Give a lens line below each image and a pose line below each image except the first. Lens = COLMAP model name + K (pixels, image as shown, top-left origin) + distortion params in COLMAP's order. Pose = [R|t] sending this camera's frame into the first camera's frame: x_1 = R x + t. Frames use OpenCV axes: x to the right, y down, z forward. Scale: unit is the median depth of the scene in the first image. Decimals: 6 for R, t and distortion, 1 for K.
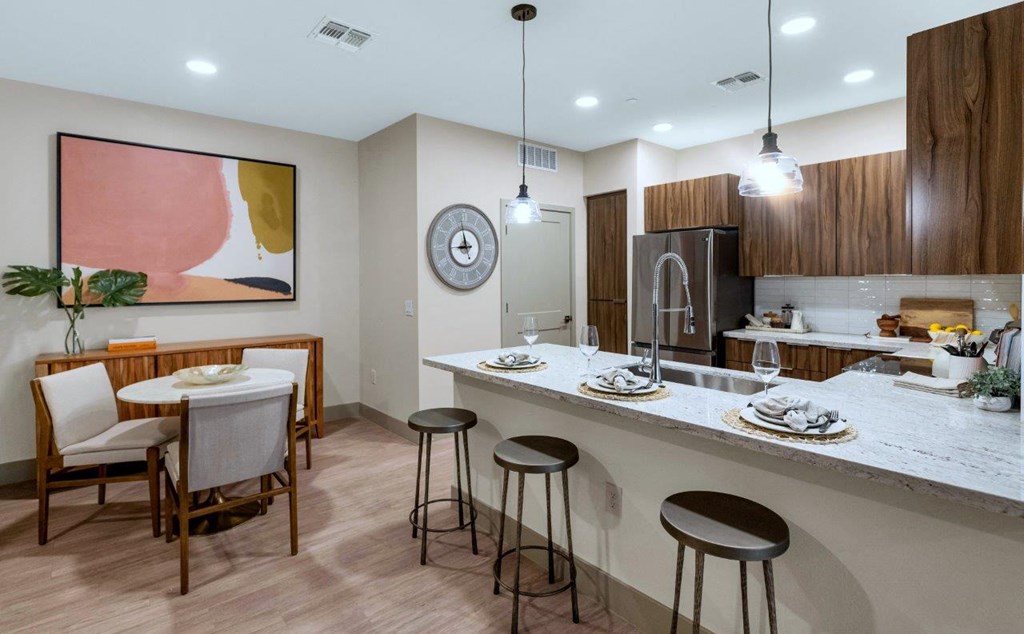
lens RADIAL K [[507.2, 0, 501.9], [0, 507.2, 282.4], [0, 0, 1]] dist [-0.001677, -0.001429]
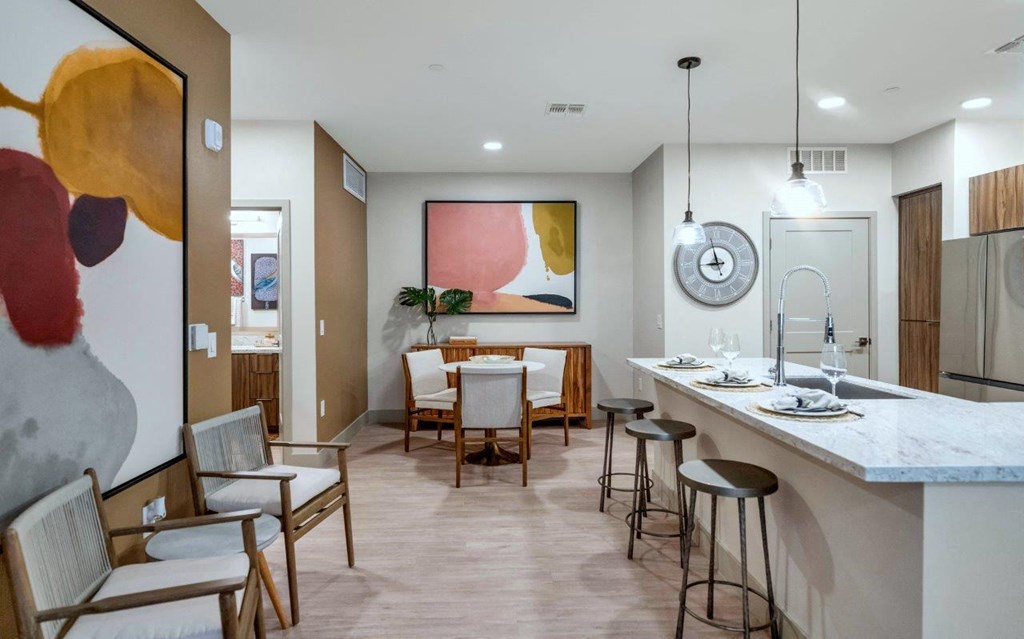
lens RADIAL K [[566.0, 0, 500.3], [0, 566.0, 305.4], [0, 0, 1]] dist [0.004075, -0.001917]
pose [[0.781457, 0.005974, -0.623931, 0.338566], [-0.004327, 0.999982, 0.004155, 0.012942], [0.623944, -0.000547, 0.781469, -0.185601]]
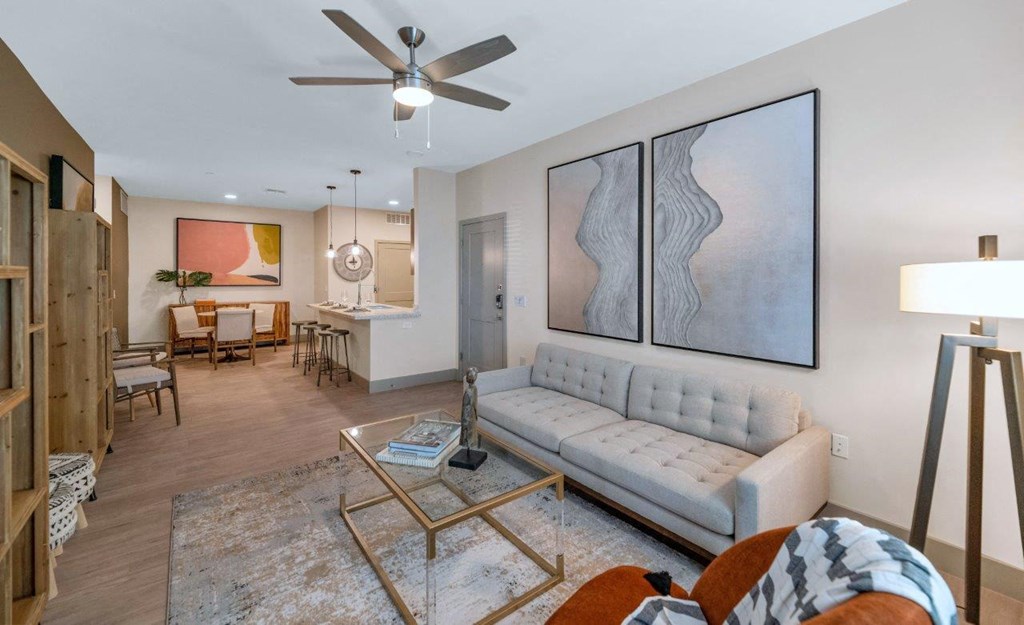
lens RADIAL K [[412.0, 0, 516.8], [0, 412.0, 279.1], [0, 0, 1]] dist [-0.002623, -0.000056]
pose [[0.999870, 0.005267, -0.015258, 0.773526], [-0.005290, 0.999985, -0.001445, 0.005899], [0.015250, 0.001526, 0.999883, -0.932196]]
